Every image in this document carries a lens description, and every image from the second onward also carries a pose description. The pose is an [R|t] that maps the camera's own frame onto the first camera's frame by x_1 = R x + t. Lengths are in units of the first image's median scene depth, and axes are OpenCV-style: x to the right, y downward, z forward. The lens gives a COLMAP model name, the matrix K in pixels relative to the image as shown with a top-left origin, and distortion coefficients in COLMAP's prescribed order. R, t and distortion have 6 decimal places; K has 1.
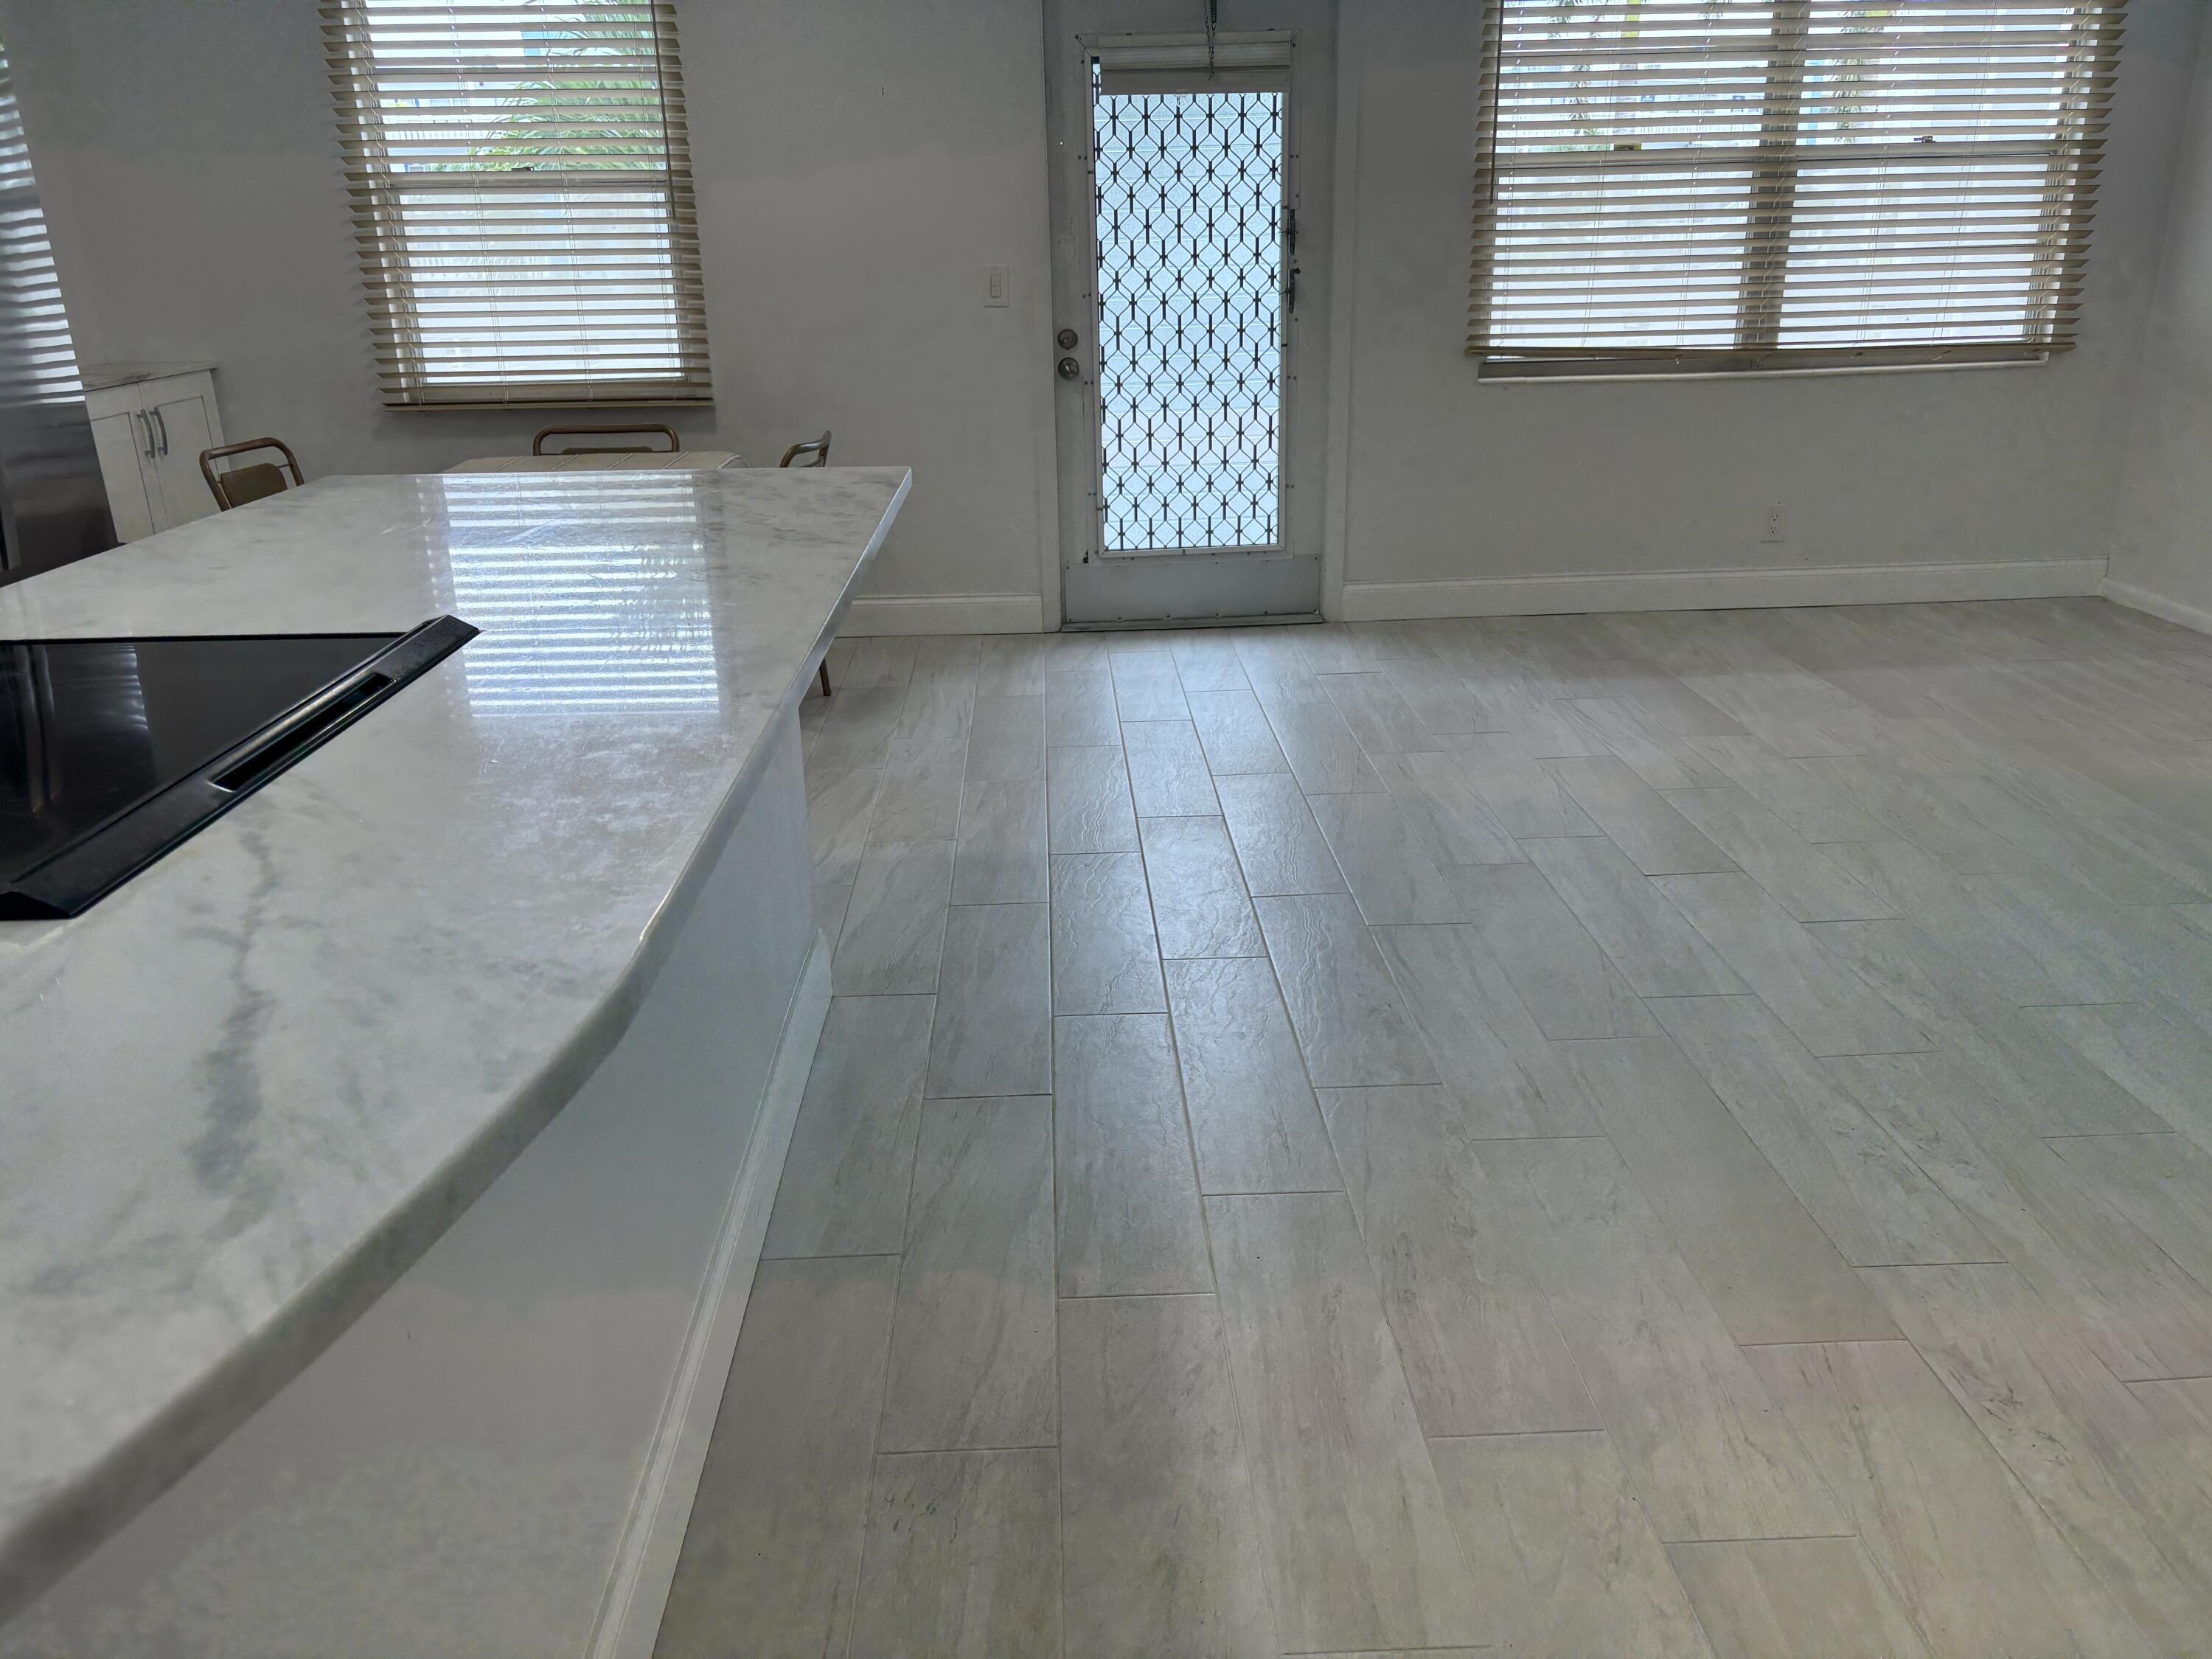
lens RADIAL K [[1673.5, 0, 1102.6], [0, 1673.5, 843.0], [0, 0, 1]] dist [0.052290, -0.060486]
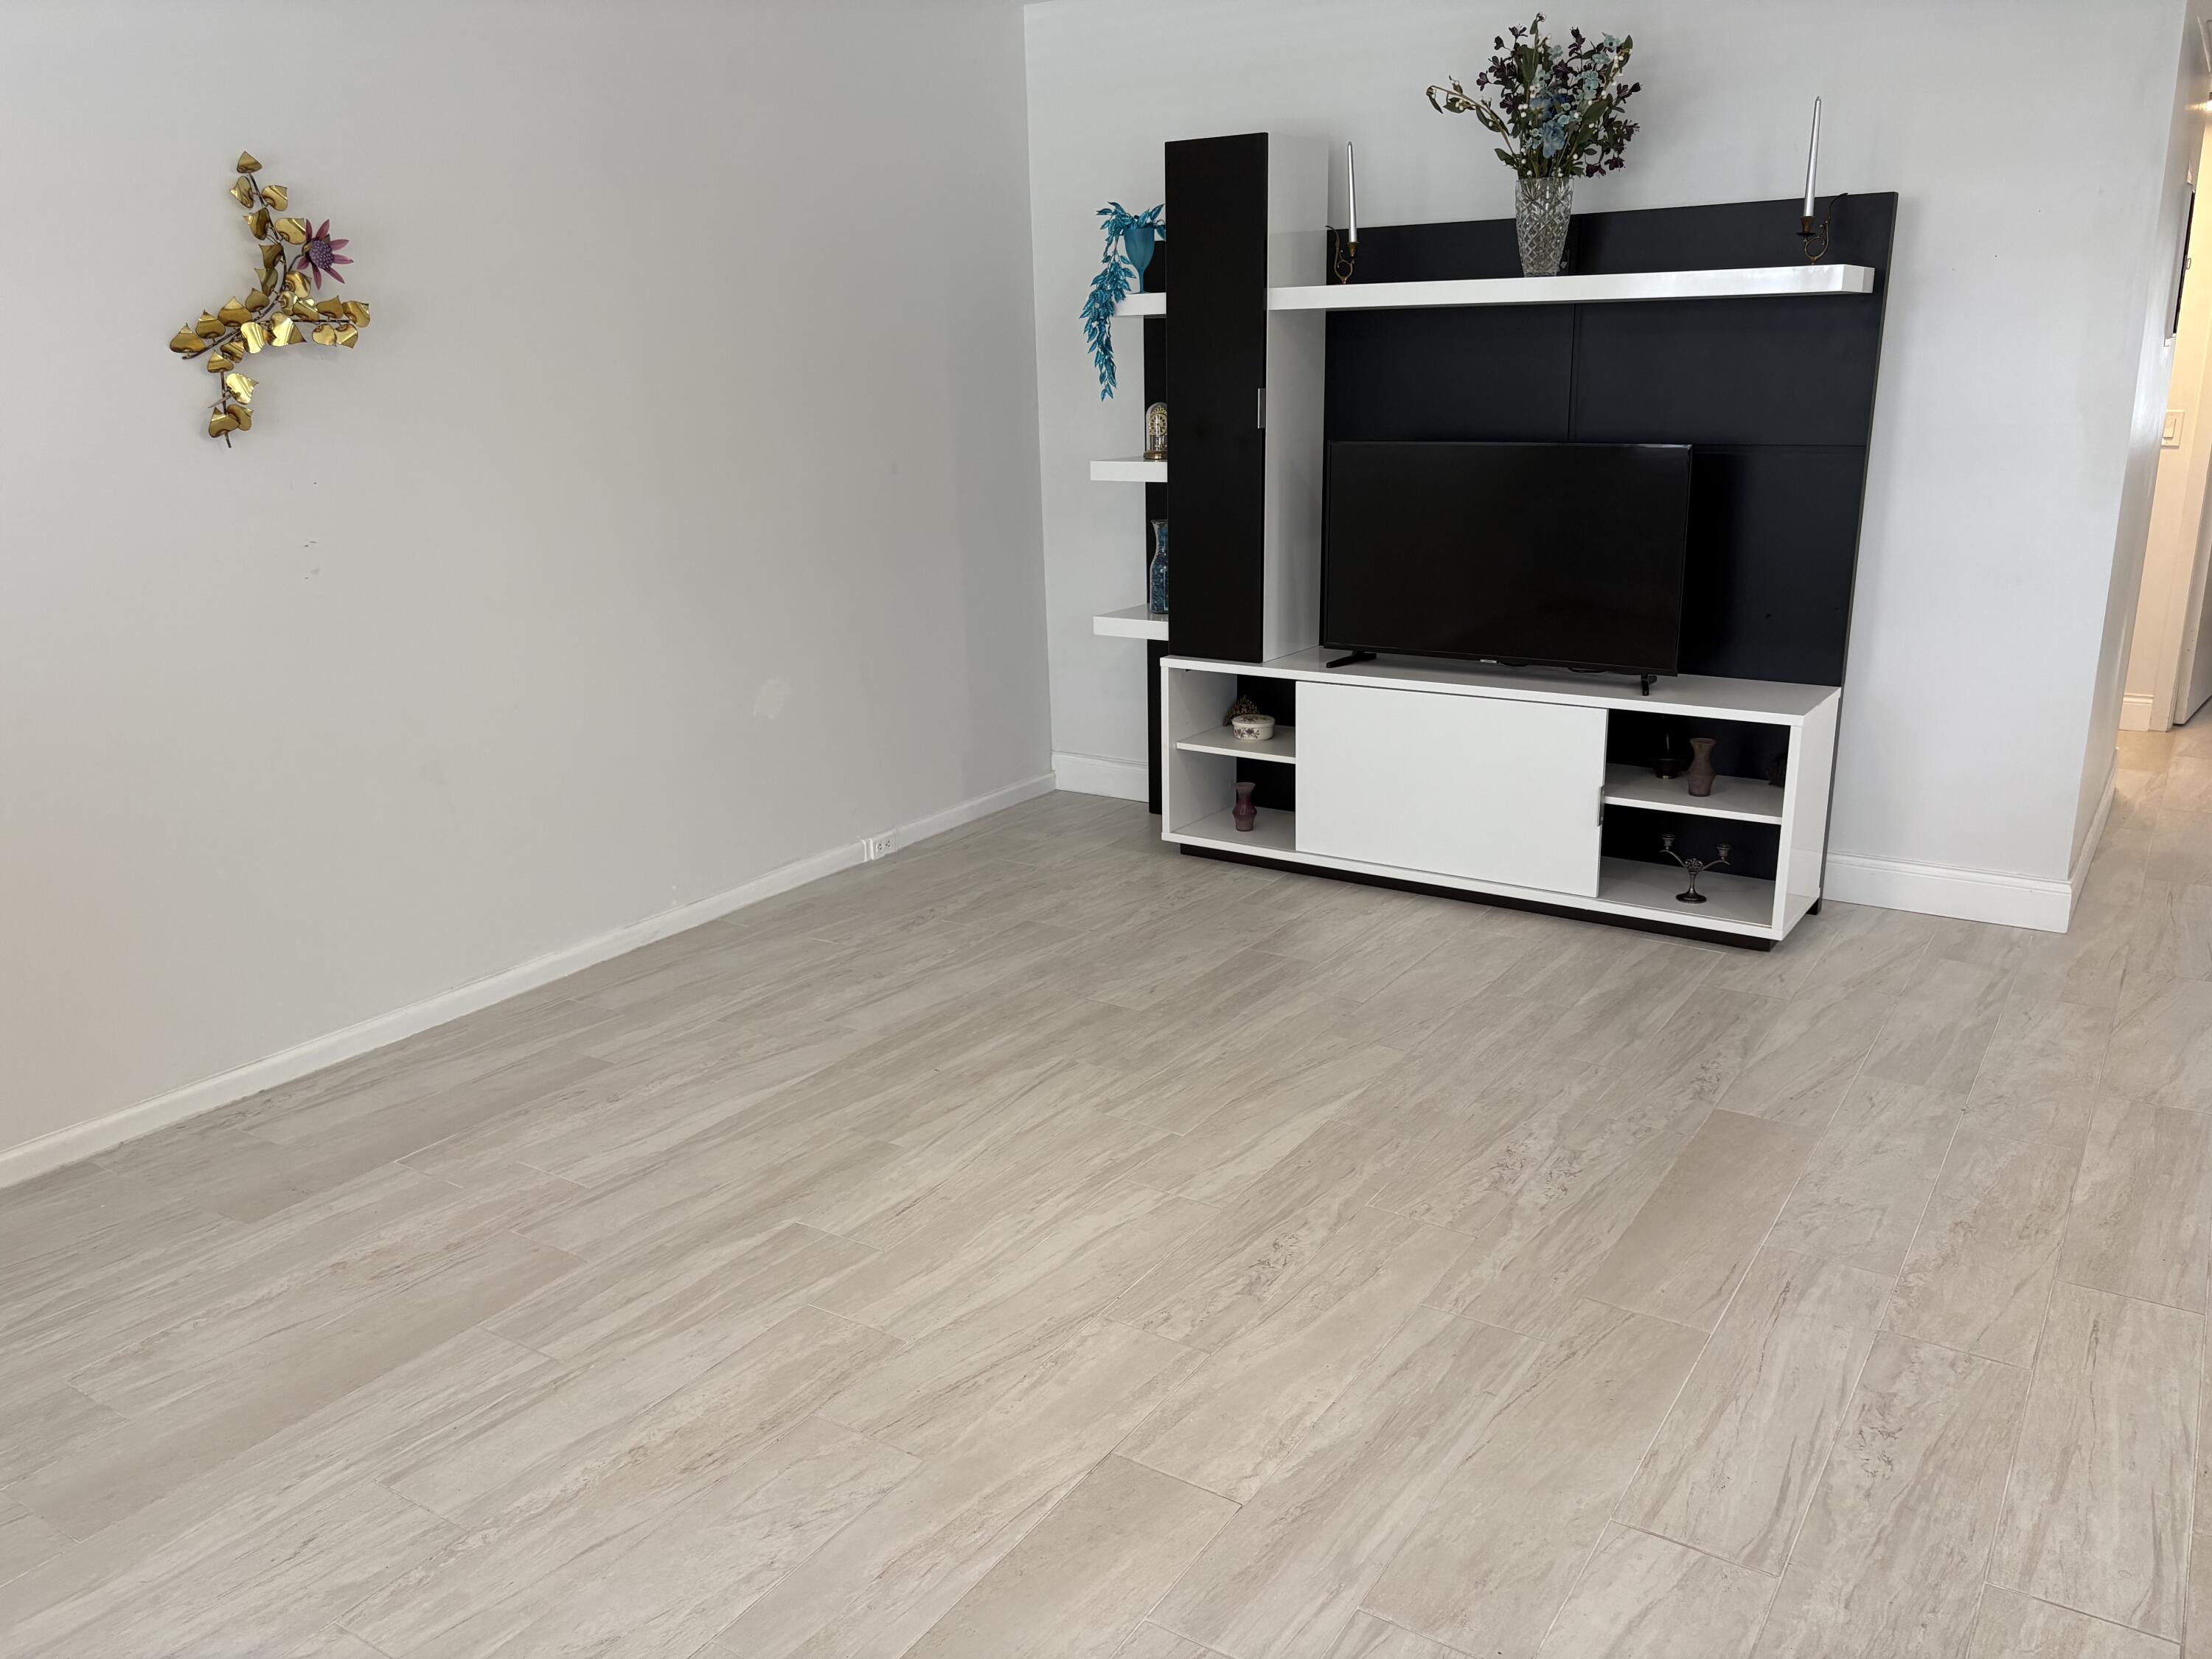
lens RADIAL K [[1673.5, 0, 1130.1], [0, 1673.5, 833.0], [0, 0, 1]] dist [0.052290, -0.060486]
pose [[-0.822119, -0.119744, 0.556581, 0.034076], [0.224884, 0.829824, 0.510705, -0.429801], [-0.523018, 0.545026, -0.655285, 1.083249]]
